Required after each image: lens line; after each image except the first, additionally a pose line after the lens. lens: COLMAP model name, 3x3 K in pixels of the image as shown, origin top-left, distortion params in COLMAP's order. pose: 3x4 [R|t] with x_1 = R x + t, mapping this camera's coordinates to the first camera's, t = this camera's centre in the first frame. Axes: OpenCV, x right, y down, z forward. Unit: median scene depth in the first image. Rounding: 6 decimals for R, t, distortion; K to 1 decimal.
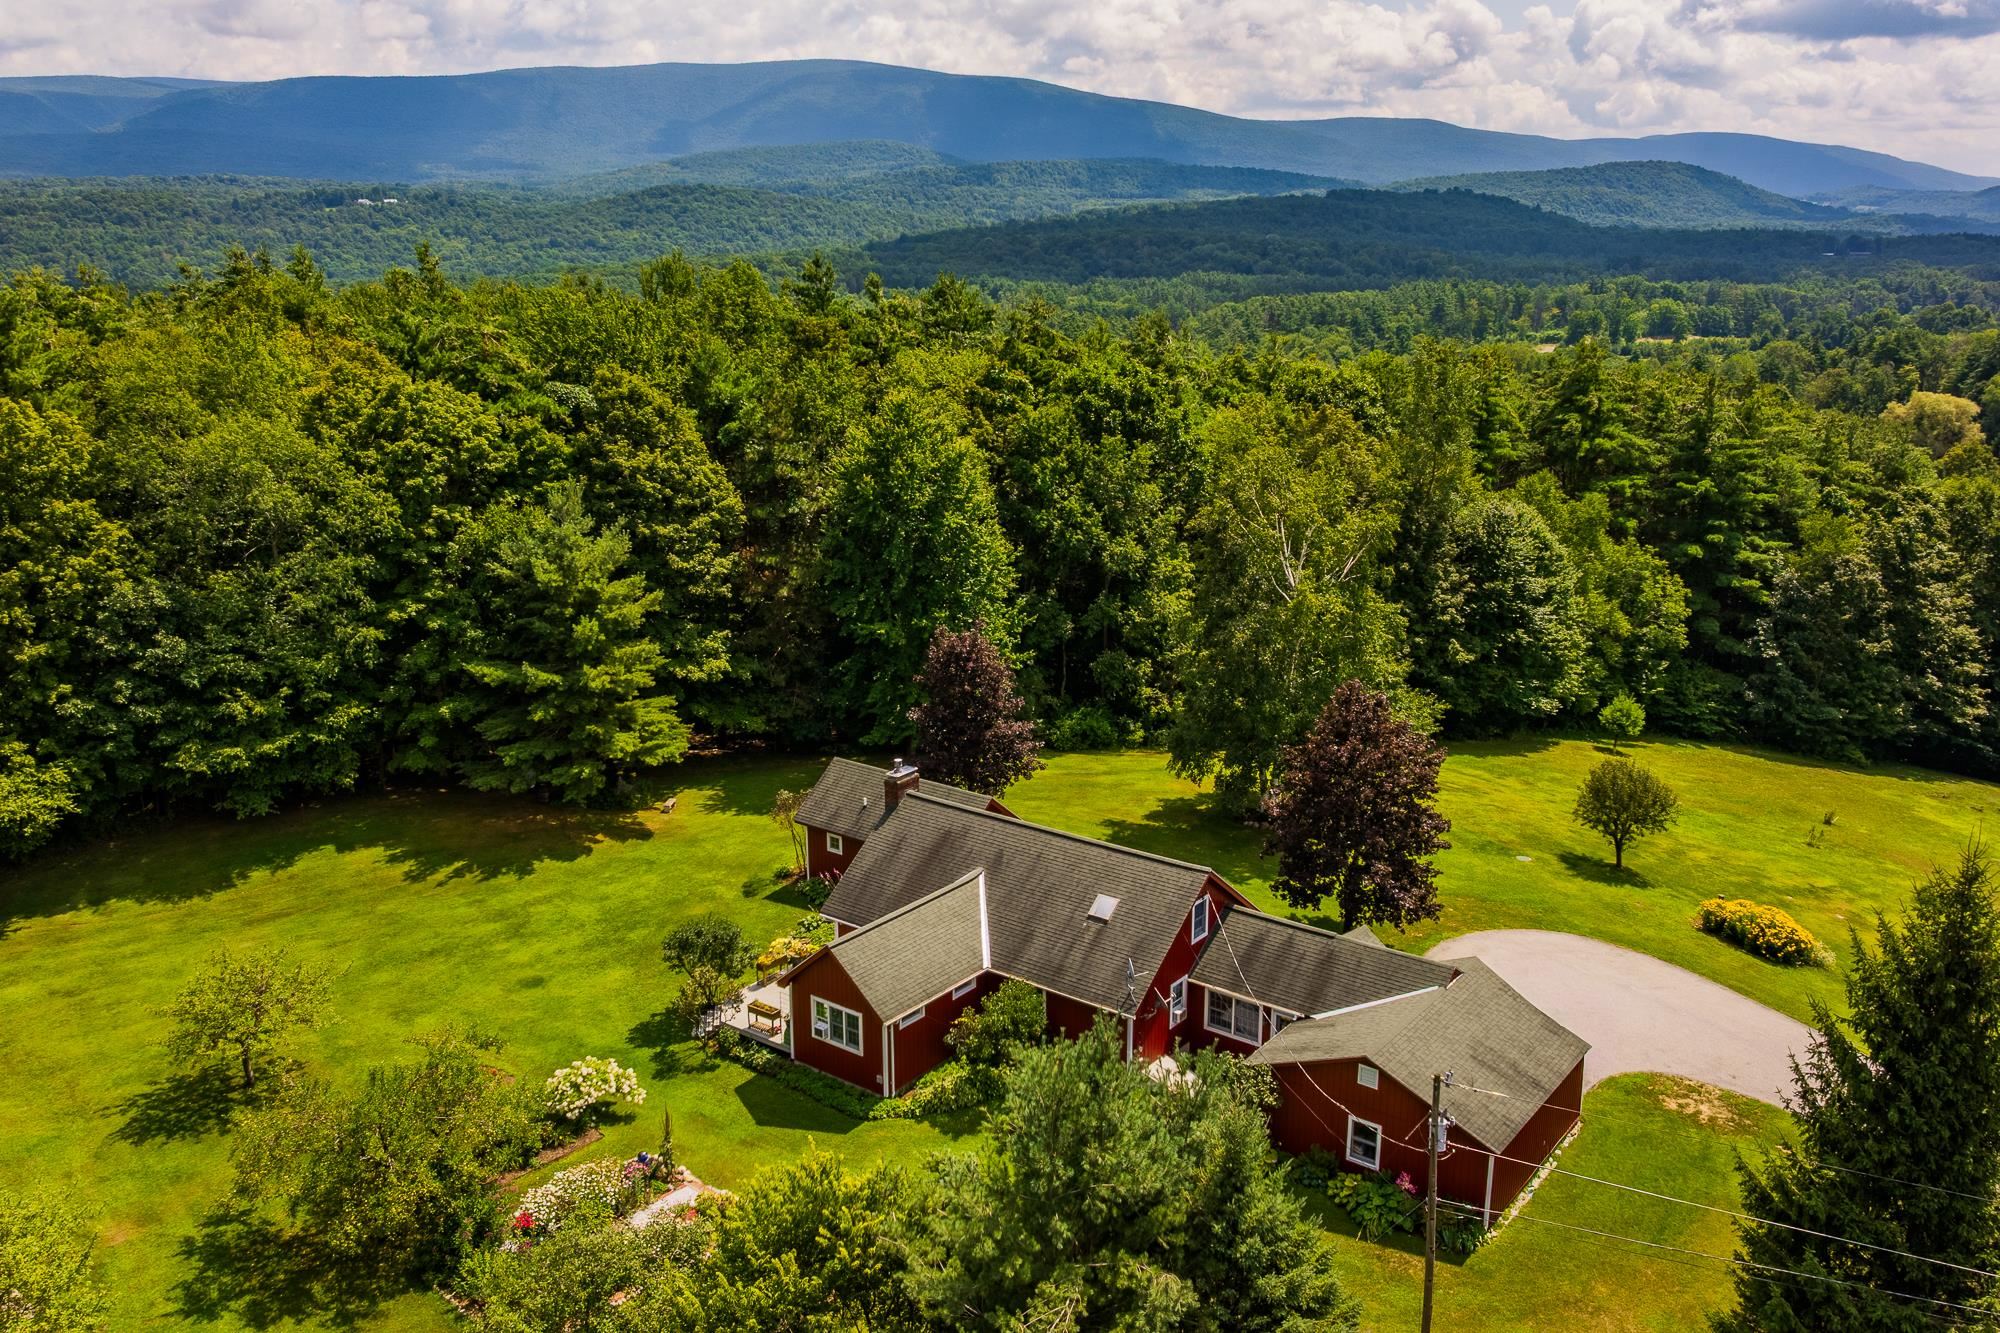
lens RADIAL K [[1669.8, 0, 1005.4], [0, 1669.8, 662.0], [0, 0, 1]] dist [-0.024023, 0.013717]
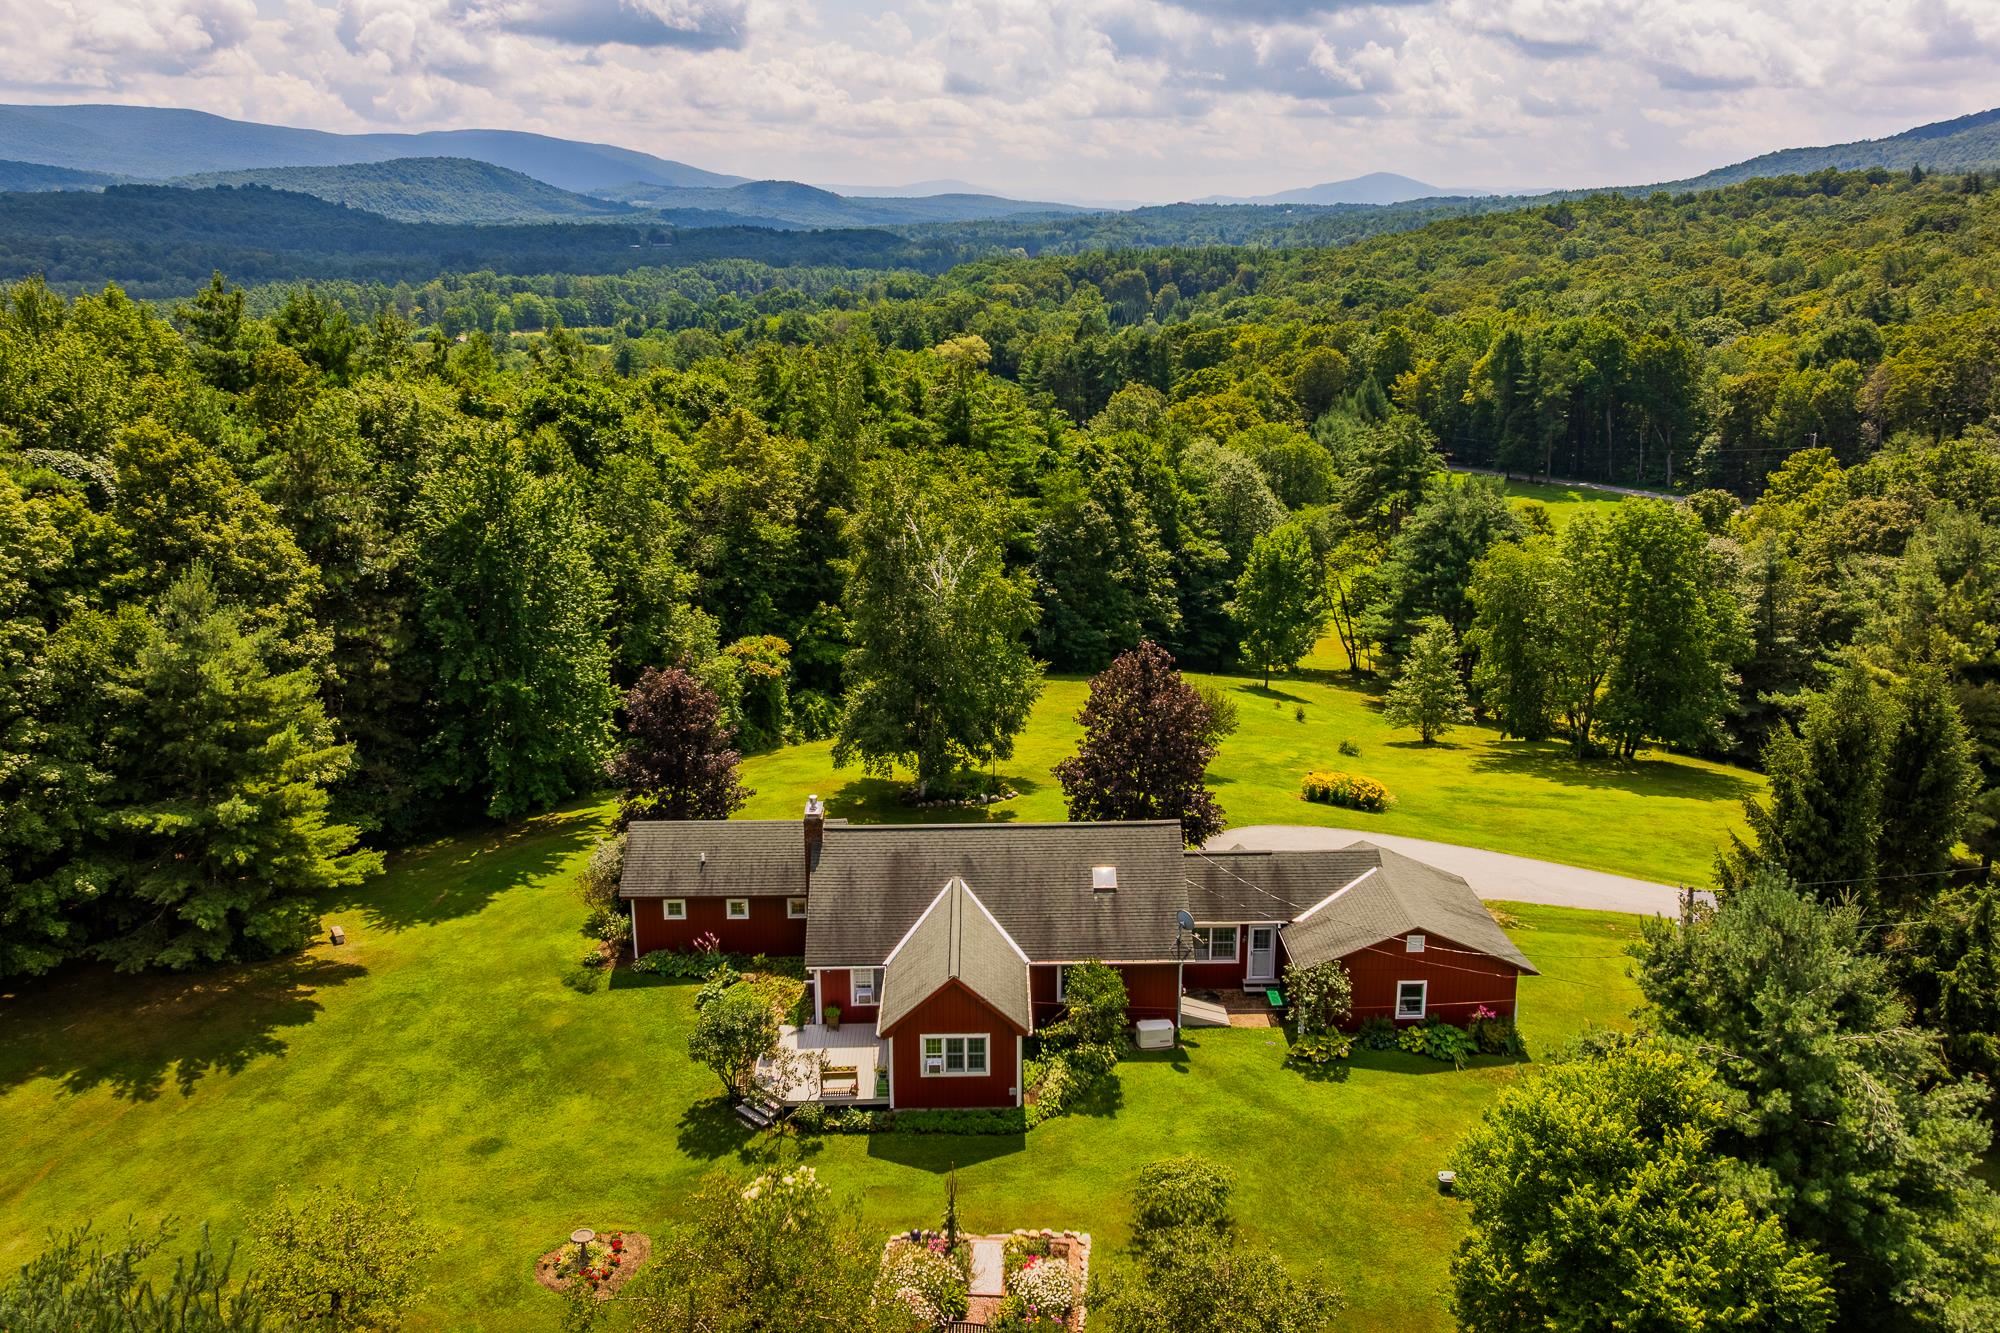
lens RADIAL K [[1669.8, 0, 1014.8], [0, 1669.8, 677.0], [0, 0, 1]] dist [-0.024023, 0.013717]
pose [[0.775811, -0.169400, 0.607800, -0.032871], [0.162787, 0.984412, 0.066581, -0.003305], [-0.609604, 0.047288, 0.791294, 0.009314]]
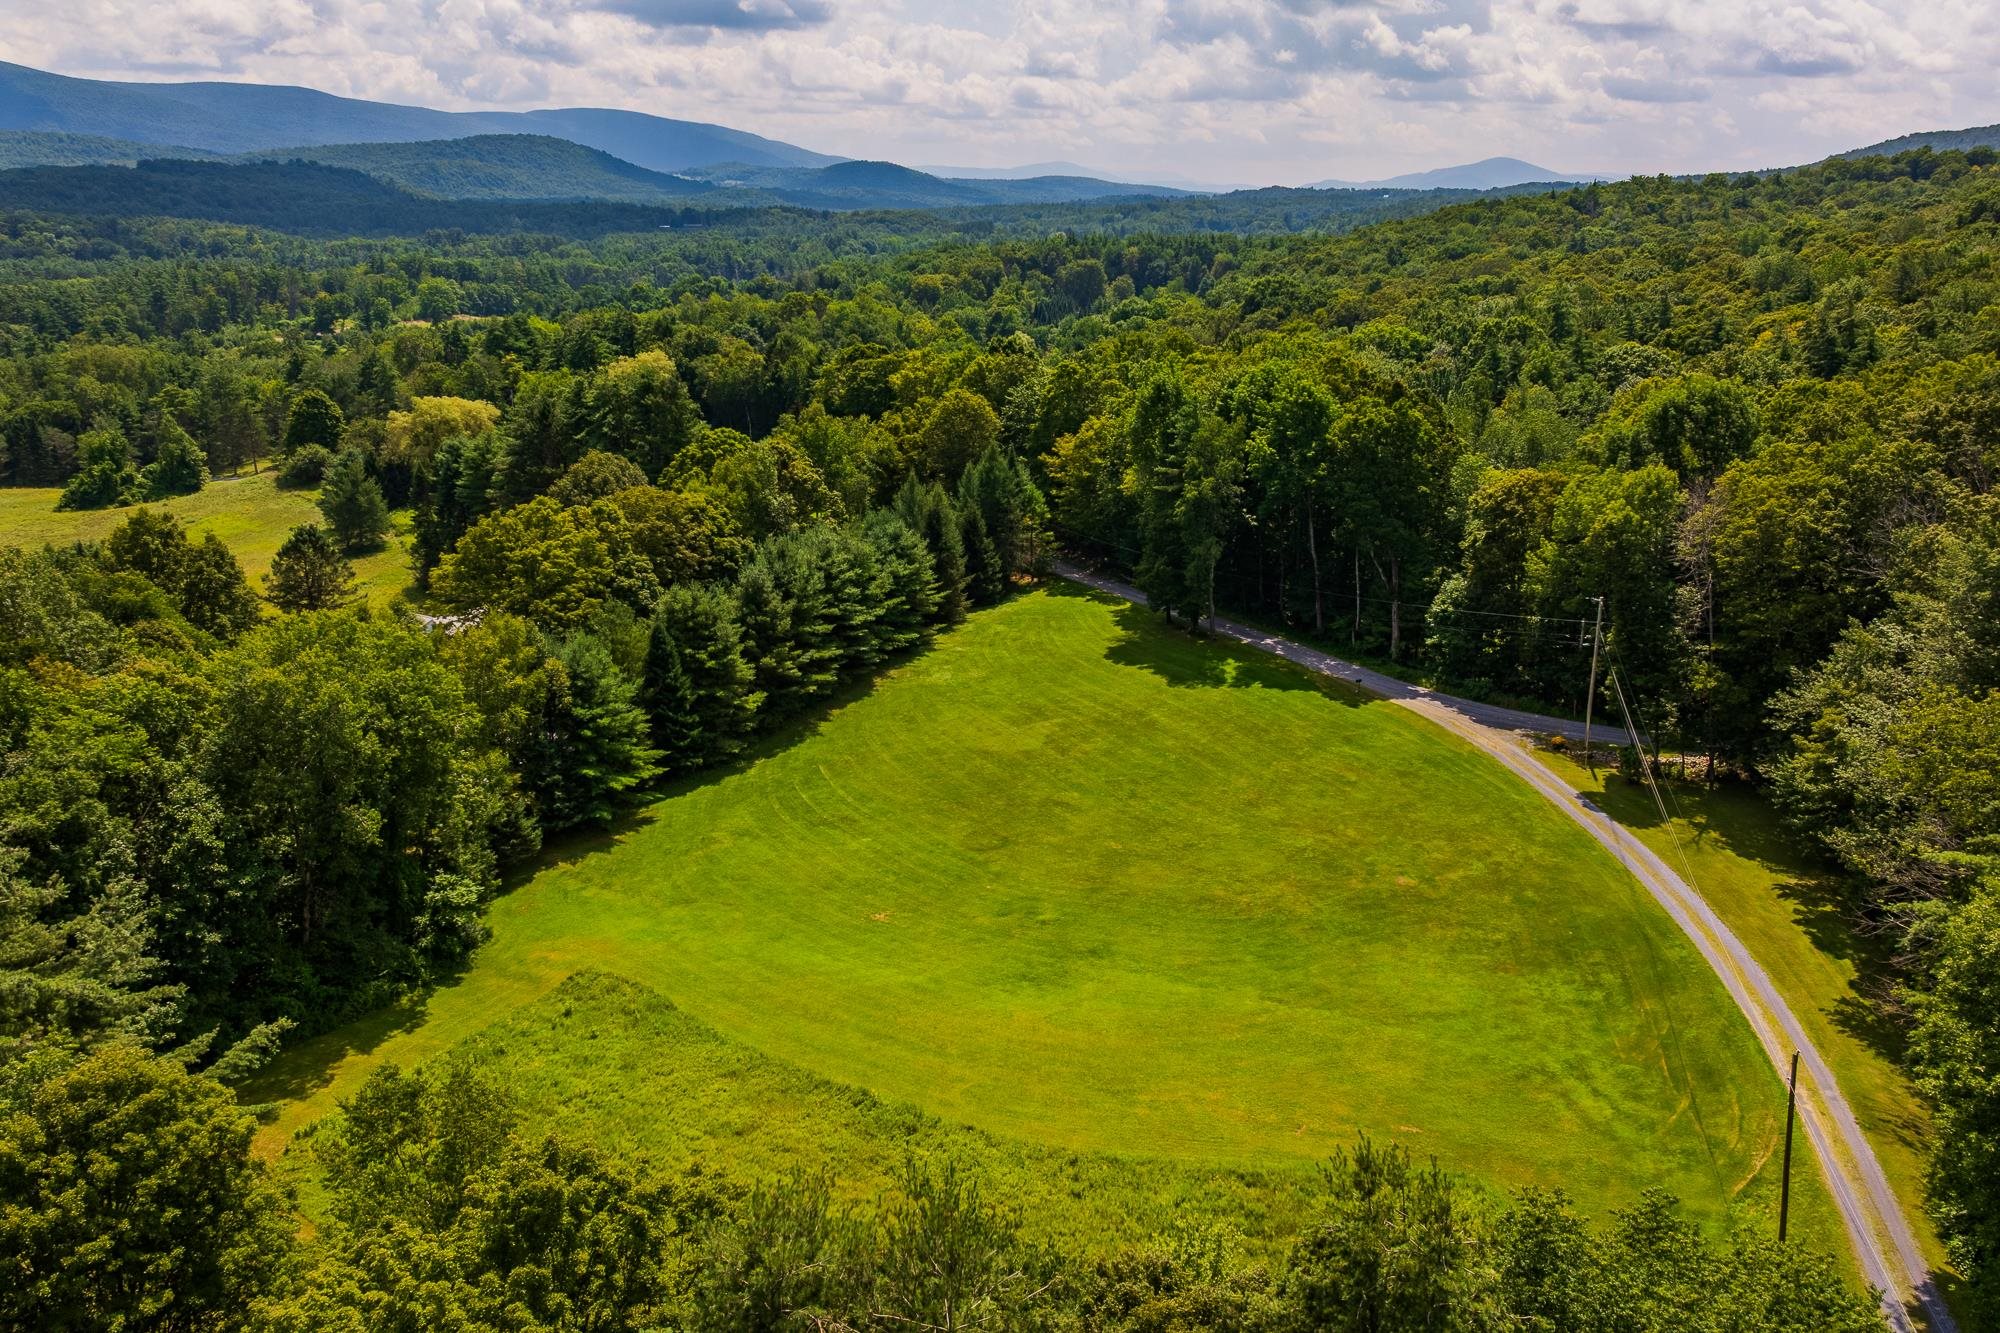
lens RADIAL K [[1669.8, 0, 999.9], [0, 1669.8, 655.3], [0, 0, 1]] dist [-0.024023, 0.013717]
pose [[0.821225, -0.146653, 0.551437, 0.099720], [0.140650, 0.988615, 0.053457, -0.012268], [-0.552998, 0.033659, 0.832502, 0.045768]]
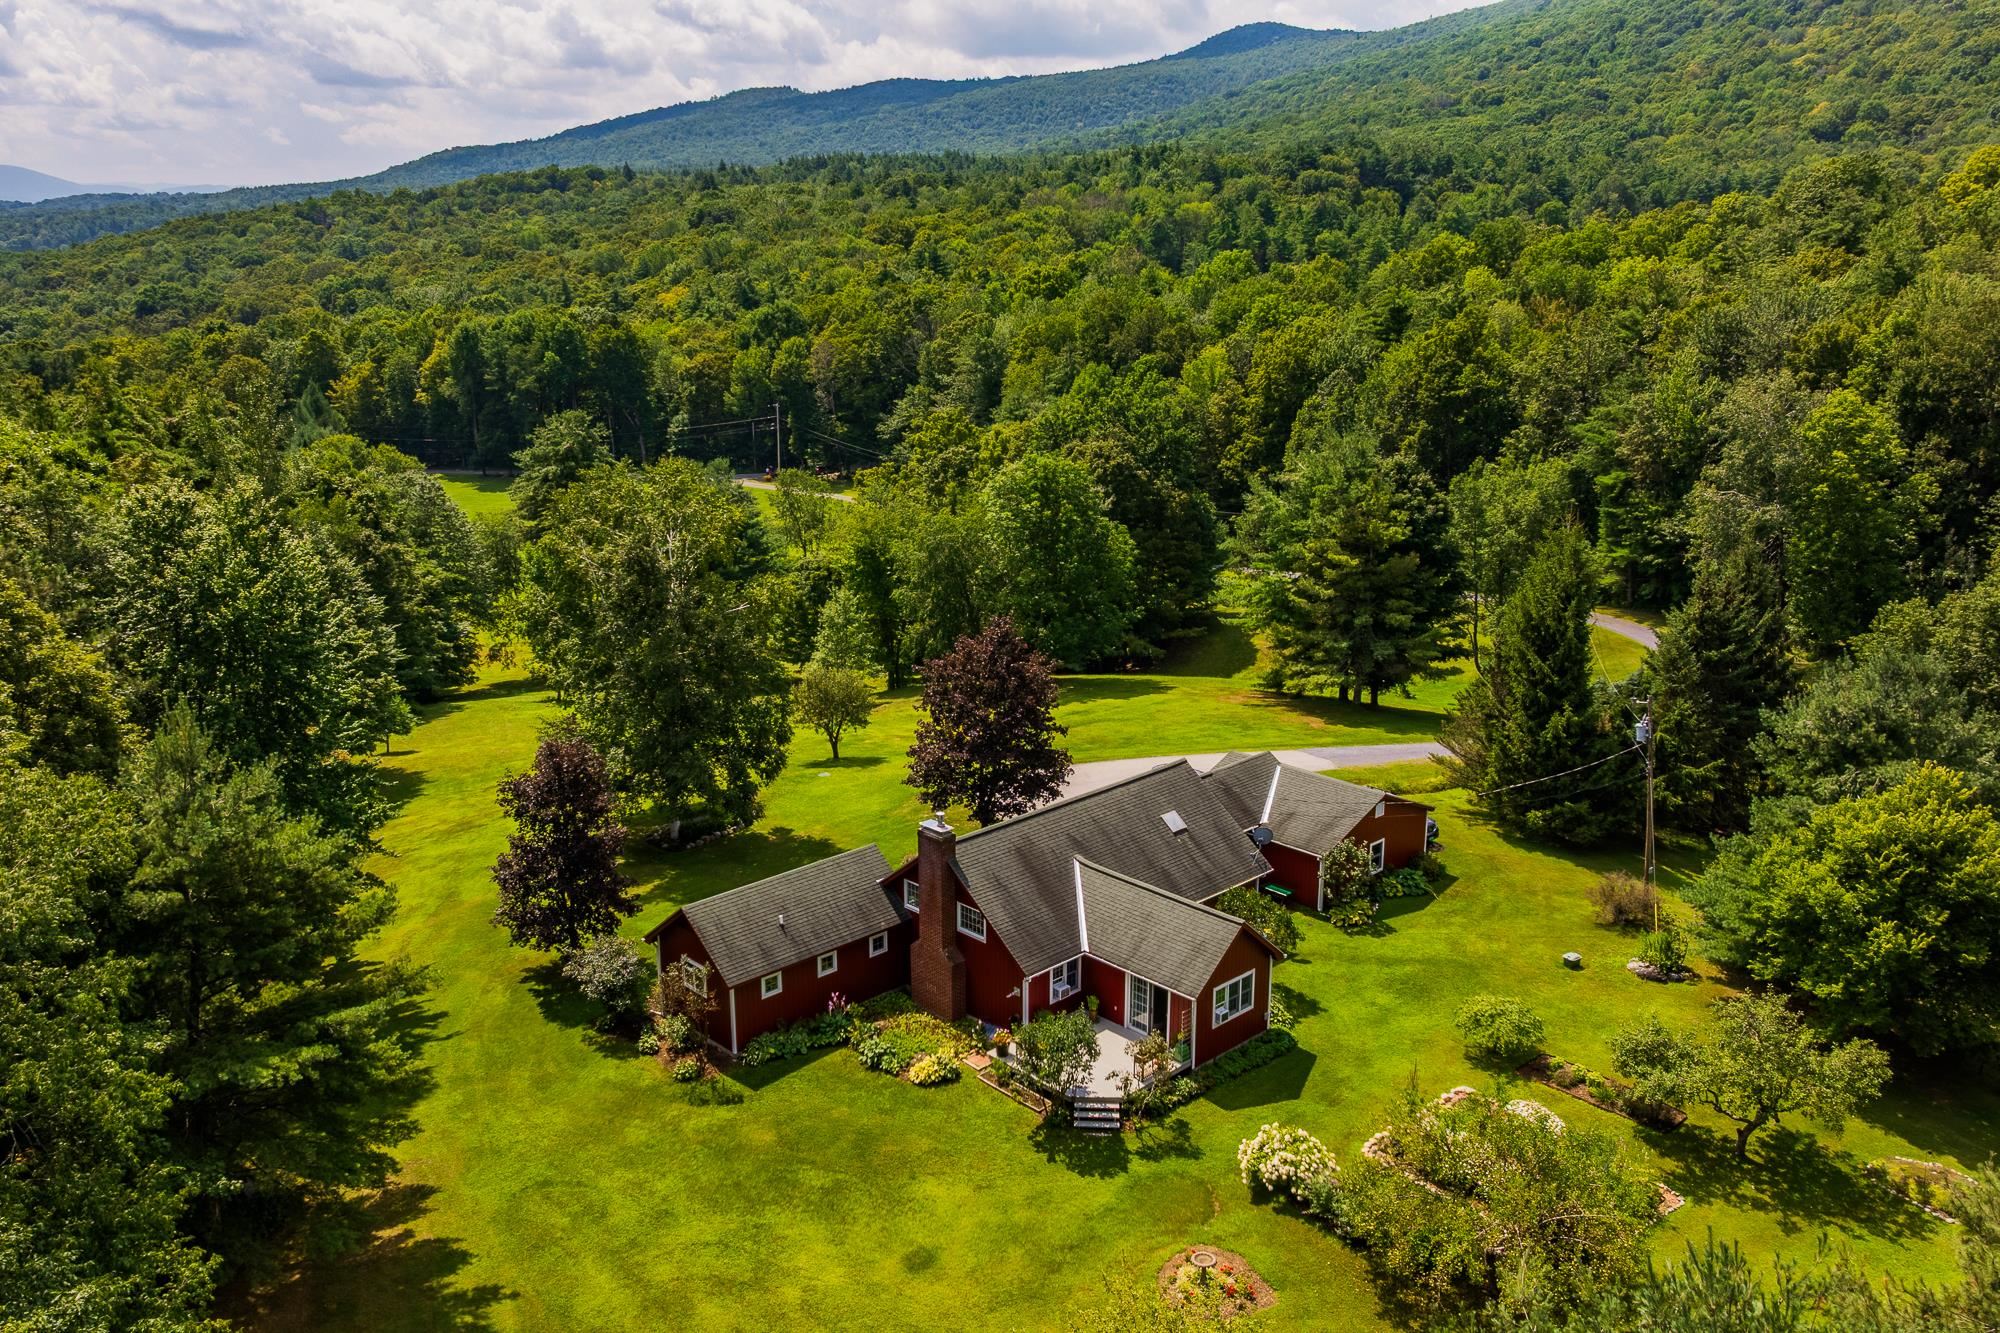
lens RADIAL K [[1669.8, 0, 1009.6], [0, 1669.8, 681.9], [0, 0, 1]] dist [-0.024023, 0.013717]
pose [[0.146455, -0.269838, 0.951703, -0.055112], [0.254707, 0.939924, 0.227302, -0.012667], [-0.955864, 0.209116, 0.206386, 0.045002]]
